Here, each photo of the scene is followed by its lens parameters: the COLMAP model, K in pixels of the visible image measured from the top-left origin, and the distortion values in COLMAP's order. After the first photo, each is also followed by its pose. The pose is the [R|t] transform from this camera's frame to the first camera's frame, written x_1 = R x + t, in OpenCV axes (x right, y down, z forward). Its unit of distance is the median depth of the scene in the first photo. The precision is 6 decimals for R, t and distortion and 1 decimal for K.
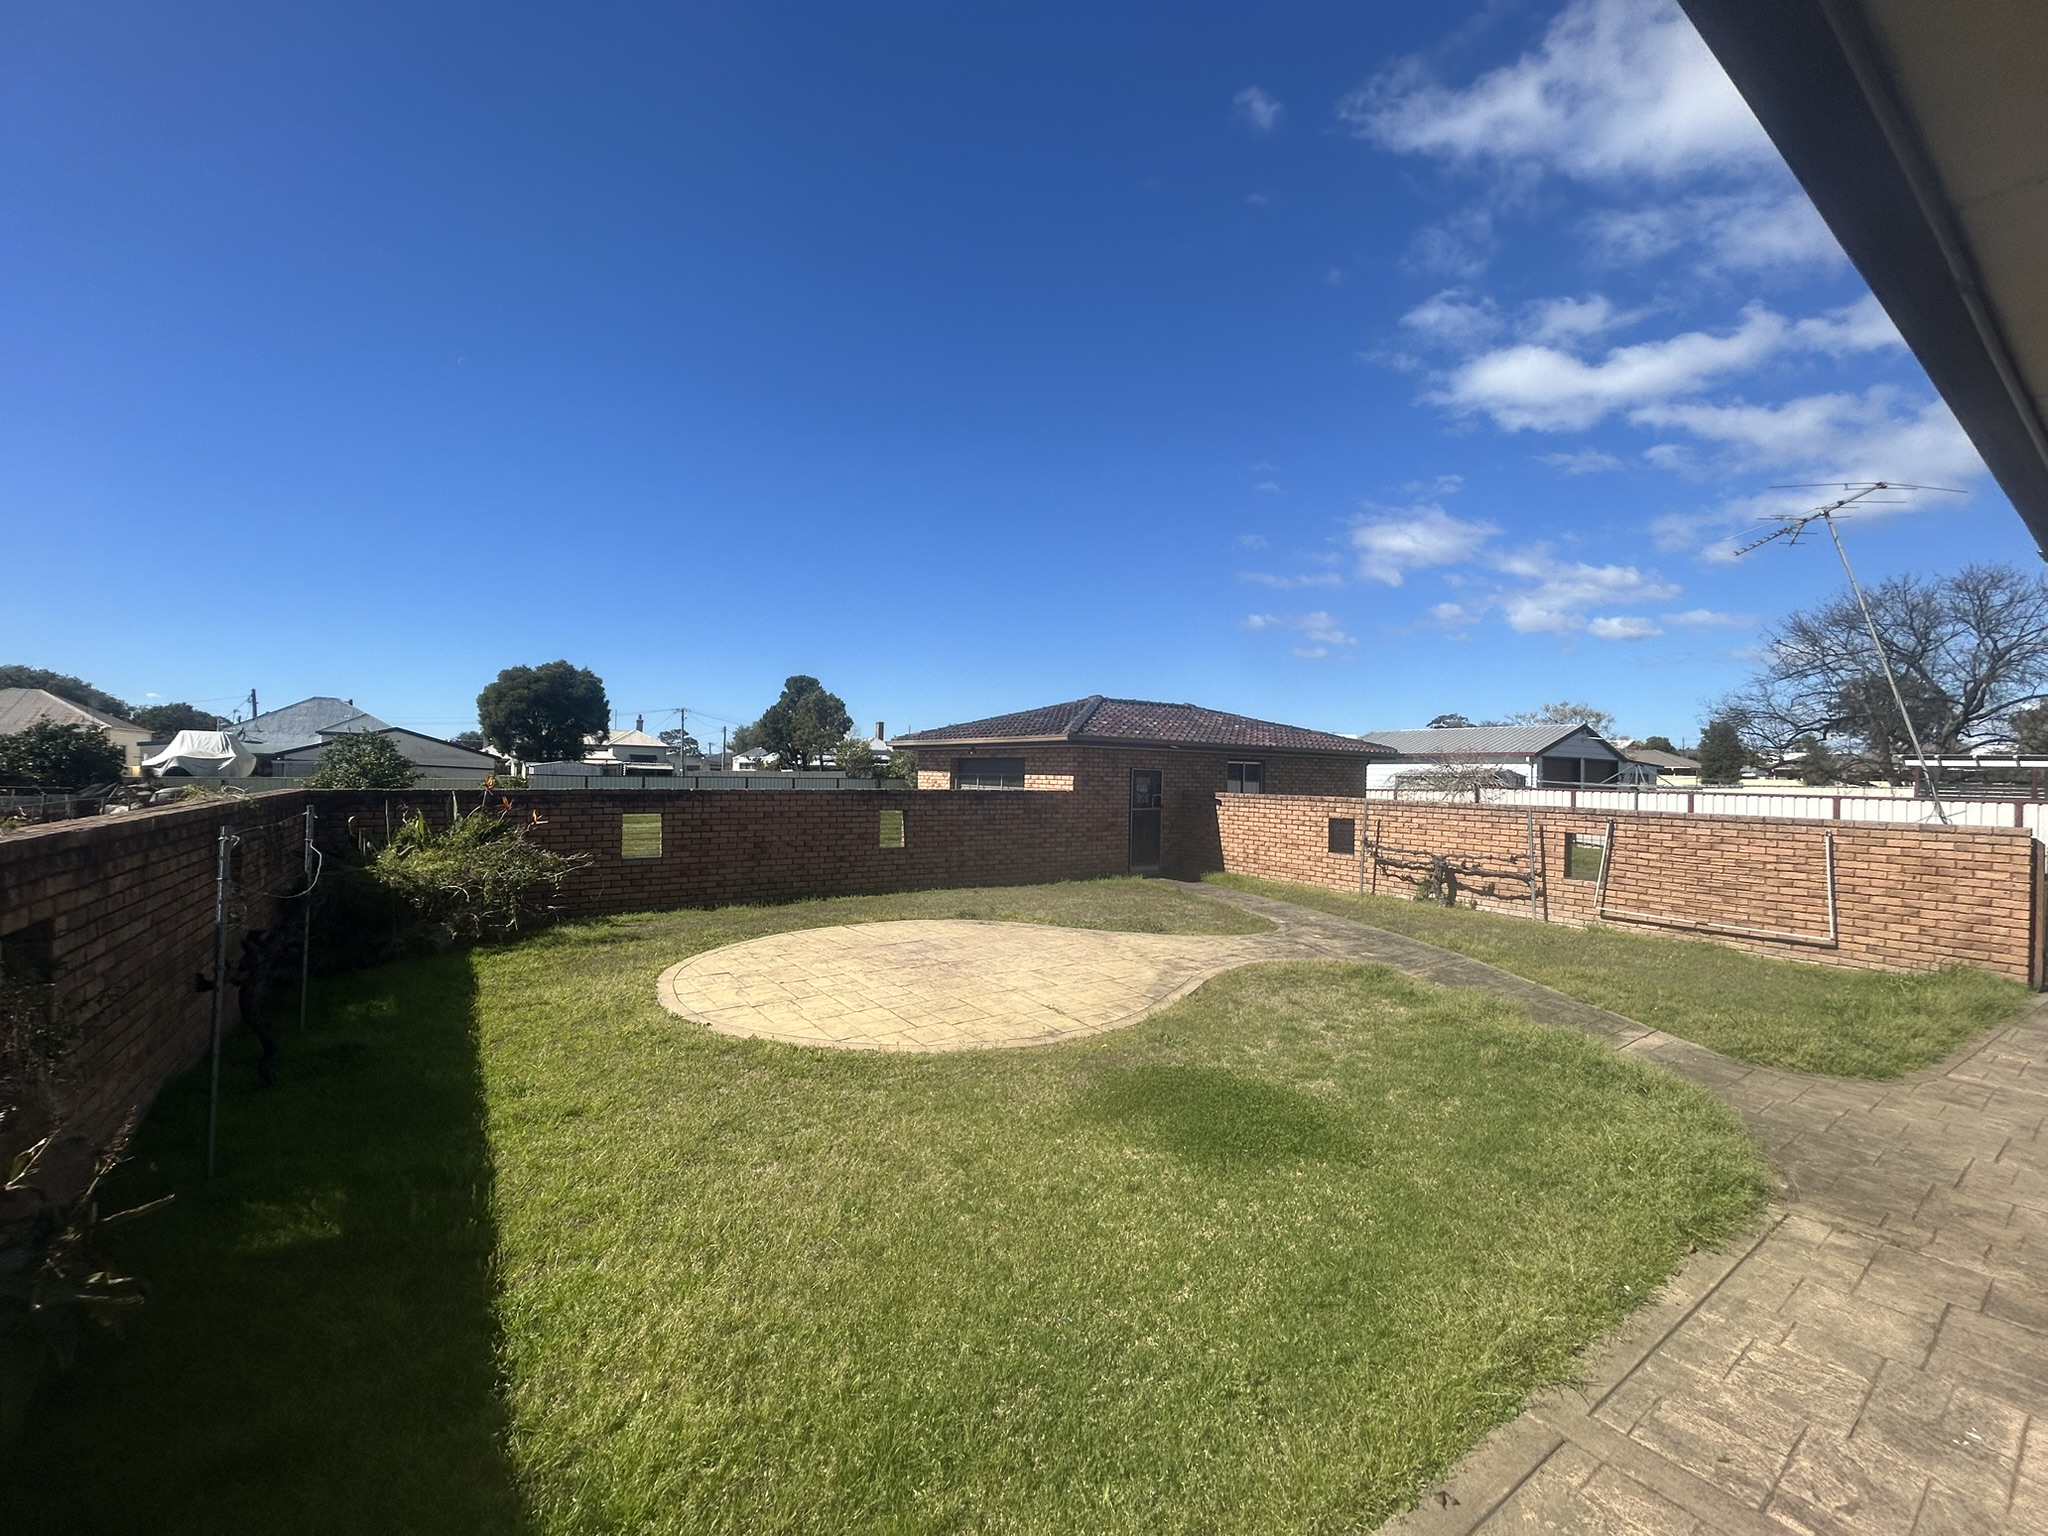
lens RADIAL K [[824.8, 0, 1040.2], [0, 824.8, 766.4], [0, 0, 1]] dist [0.001342, 0.000031]
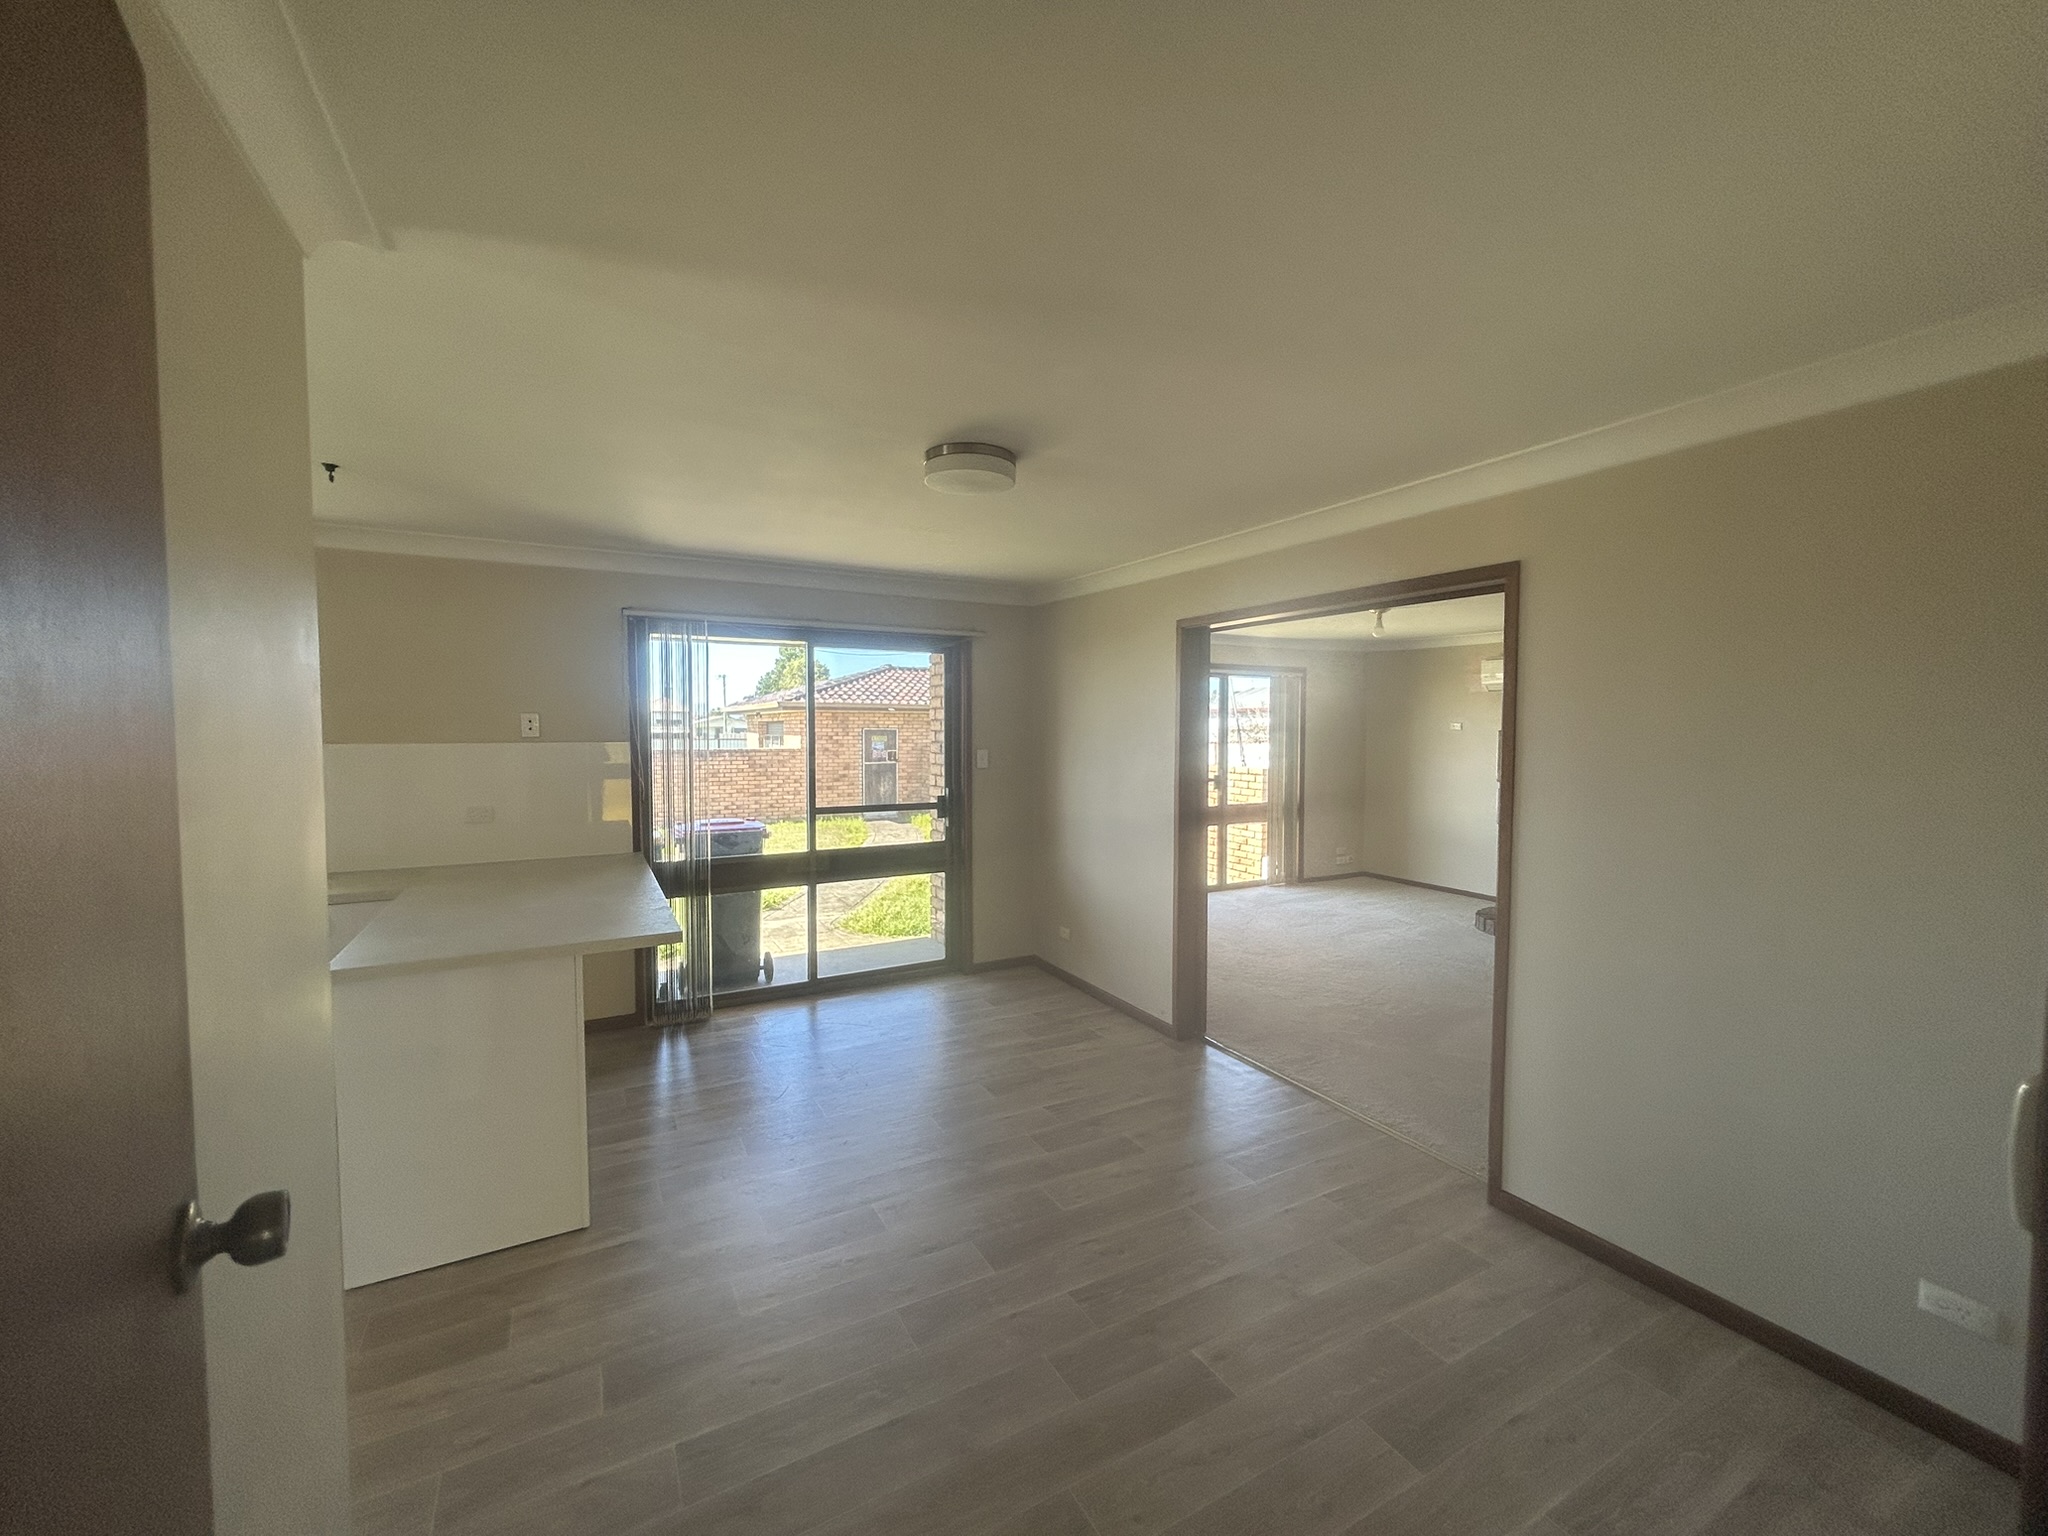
lens RADIAL K [[824.8, 0, 1024.9], [0, 824.8, 766.0], [0, 0, 1]] dist [0.001342, 0.000031]
pose [[0.993790, -0.011552, -0.110668, 0.457781], [0.017333, 0.998526, 0.051427, -0.000532], [0.109911, -0.053026, 0.992526, -0.141974]]
